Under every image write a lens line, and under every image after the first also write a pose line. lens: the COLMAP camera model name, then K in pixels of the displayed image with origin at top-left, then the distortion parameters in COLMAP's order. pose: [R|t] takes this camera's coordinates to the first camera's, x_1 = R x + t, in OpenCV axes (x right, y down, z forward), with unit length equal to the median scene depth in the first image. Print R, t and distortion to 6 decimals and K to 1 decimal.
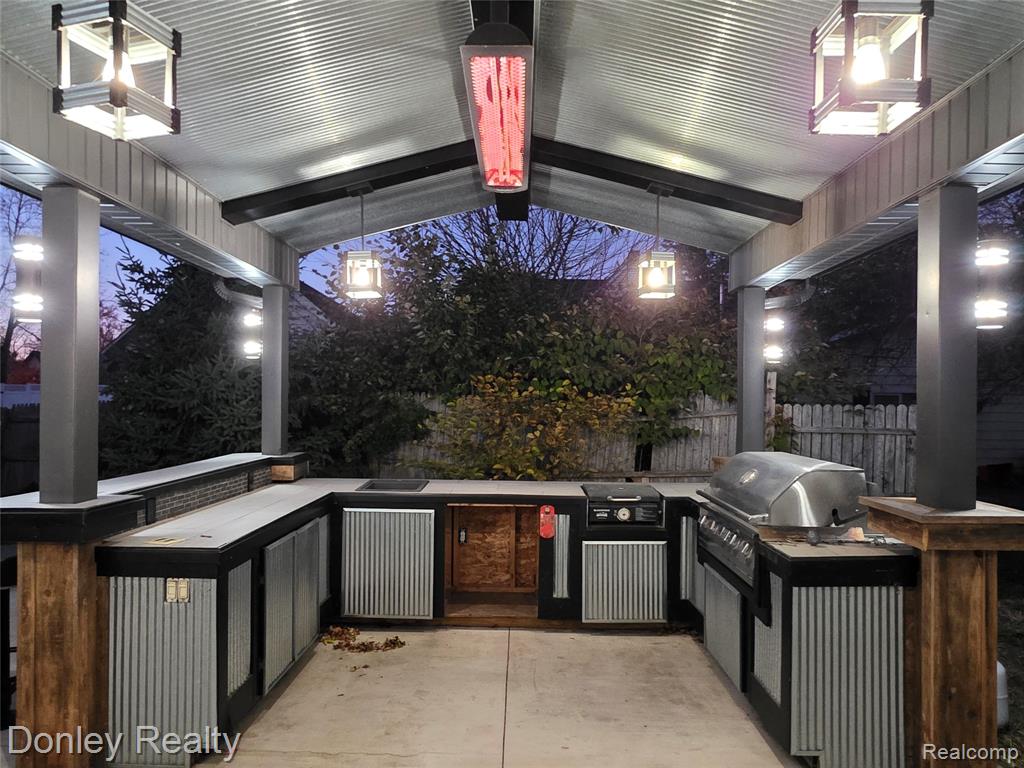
lens RADIAL K [[703.3, 0, 514.3], [0, 703.3, 393.4], [0, 0, 1]] dist [-0.005905, 0.006613]
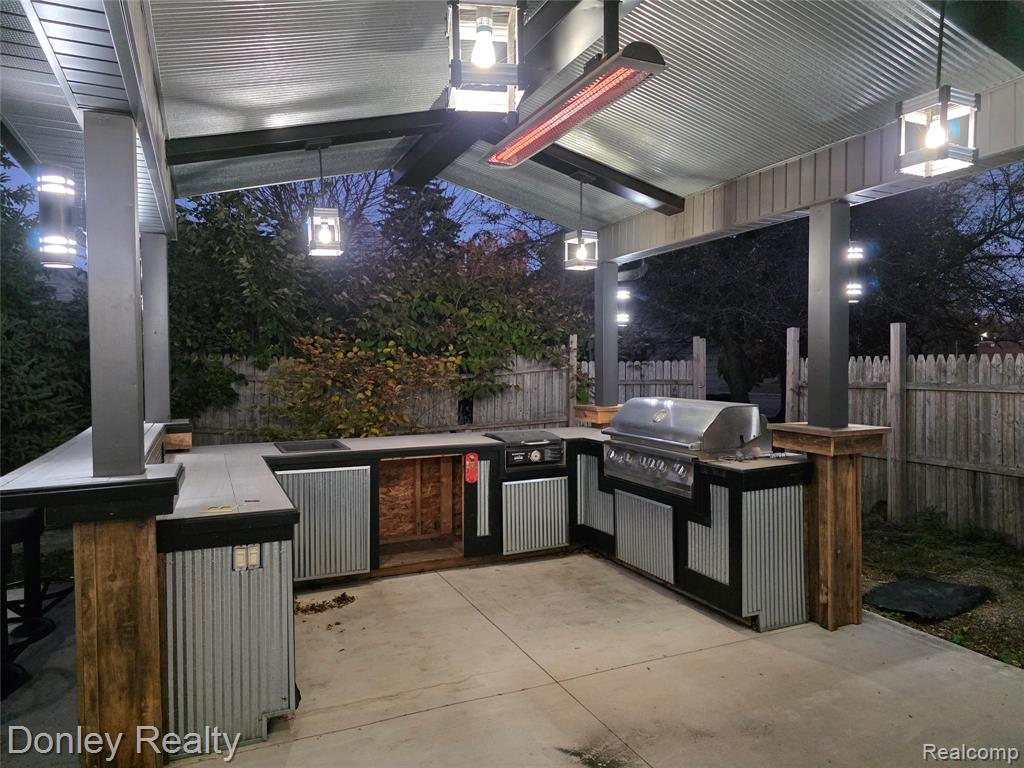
lens RADIAL K [[693.2, 0, 511.6], [0, 693.2, 374.3], [0, 0, 1]] dist [0.052704, -0.045835]
pose [[0.901705, -0.020576, 0.431861, -0.366475], [0.009422, 0.999565, 0.027952, 0.005576], [-0.432248, -0.021136, 0.901507, -0.004095]]
